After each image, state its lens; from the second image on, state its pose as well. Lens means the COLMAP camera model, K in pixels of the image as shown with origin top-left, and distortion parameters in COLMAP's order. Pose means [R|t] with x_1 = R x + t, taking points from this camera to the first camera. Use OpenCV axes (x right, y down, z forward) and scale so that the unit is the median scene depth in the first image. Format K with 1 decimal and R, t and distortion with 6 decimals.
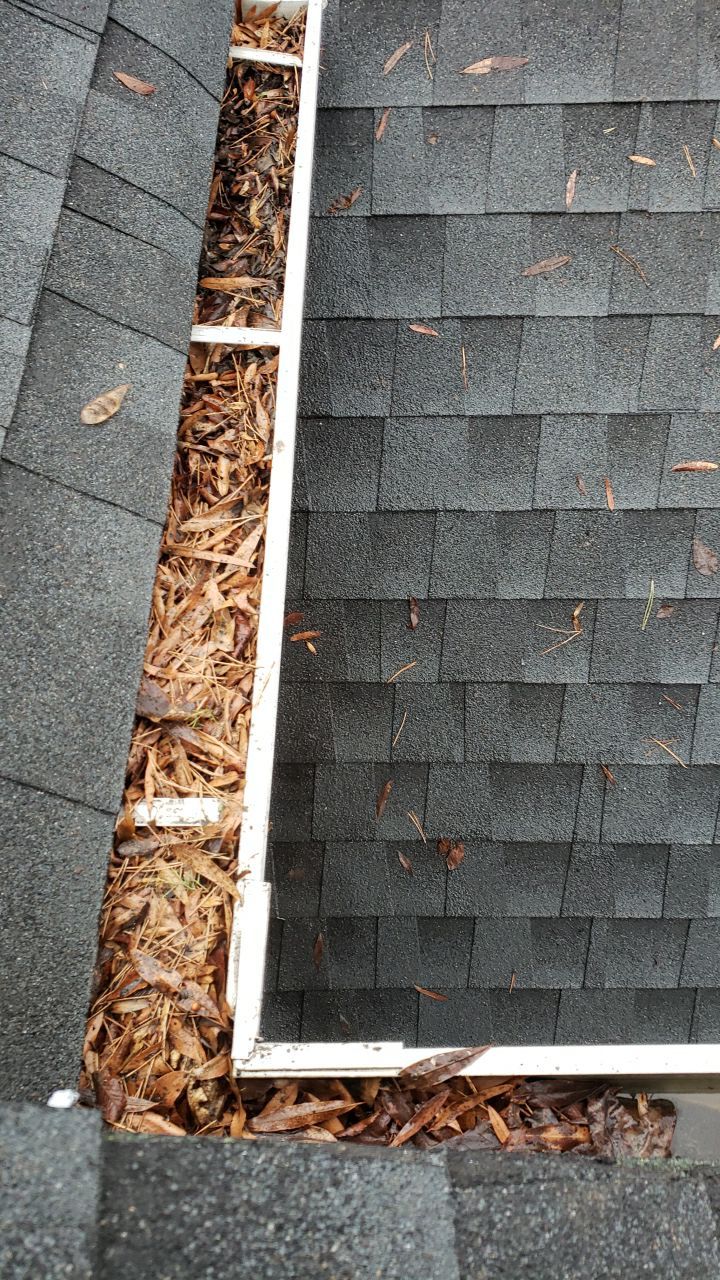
lens RADIAL K [[989.5, 0, 368.5], [0, 989.5, 642.3], [0, 0, 1]] dist [0.025784, -0.005086]
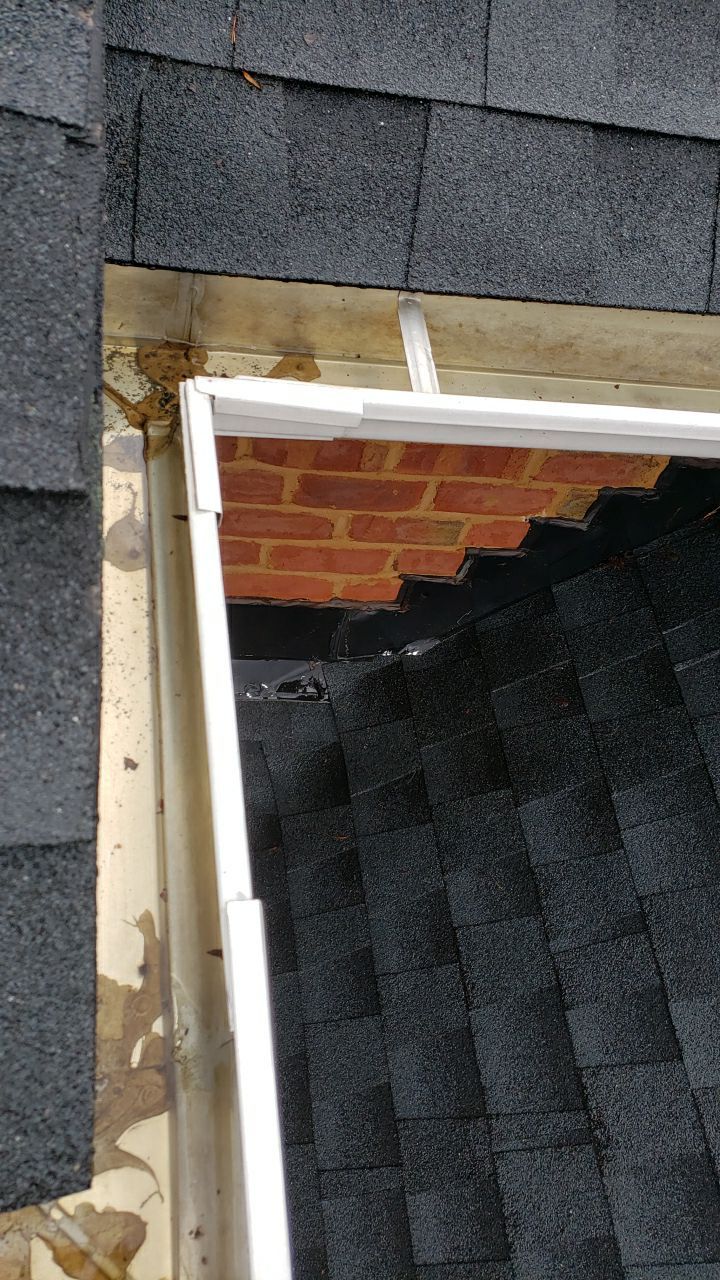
lens RADIAL K [[985.6, 0, 360.8], [0, 985.6, 614.2], [0, 0, 1]] dist [0.022049, -0.000014]
pose [[0.138127, 0.862625, -0.486620, 0.996788], [-0.950703, 0.253215, 0.179015, 0.222981], [0.277642, 0.437904, 0.855076, 0.464312]]
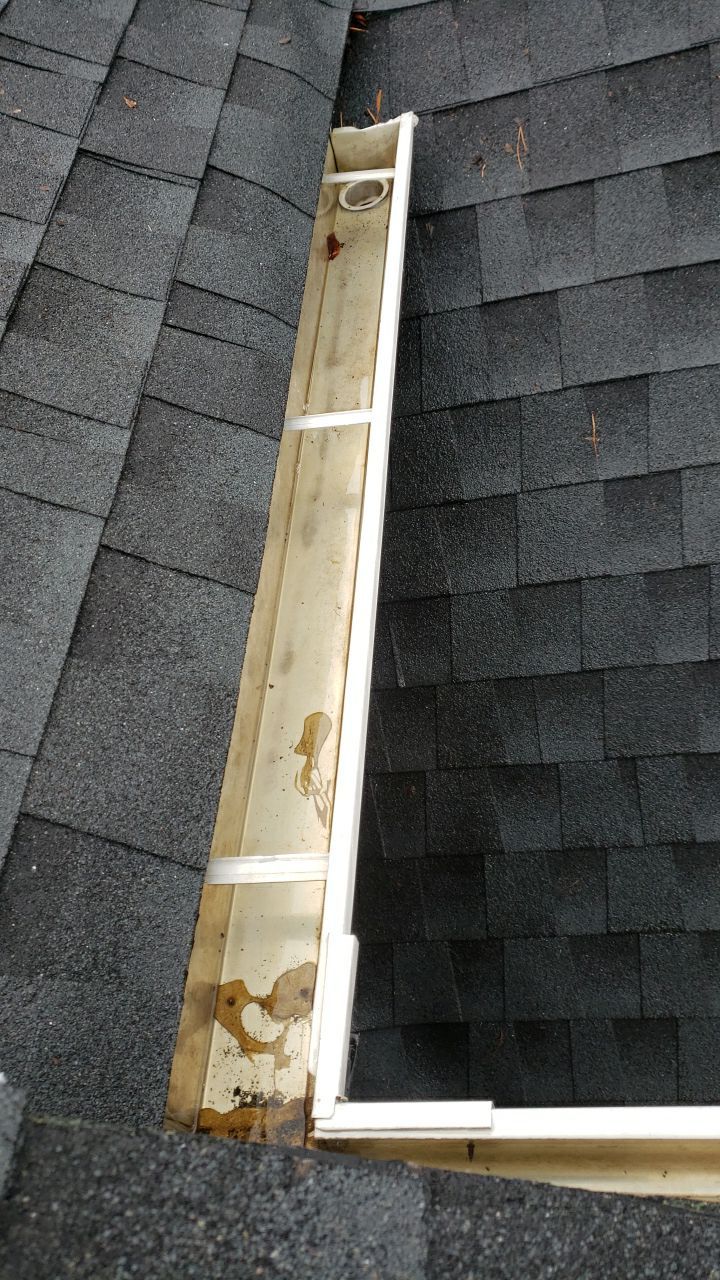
lens RADIAL K [[989.5, 0, 368.5], [0, 989.5, 642.3], [0, 0, 1]] dist [0.025784, -0.005086]
pose [[0.971932, -0.096862, -0.214396, 0.270126], [0.069269, 0.988735, -0.132683, 0.165709], [0.224832, 0.114108, 0.967693, 0.068925]]
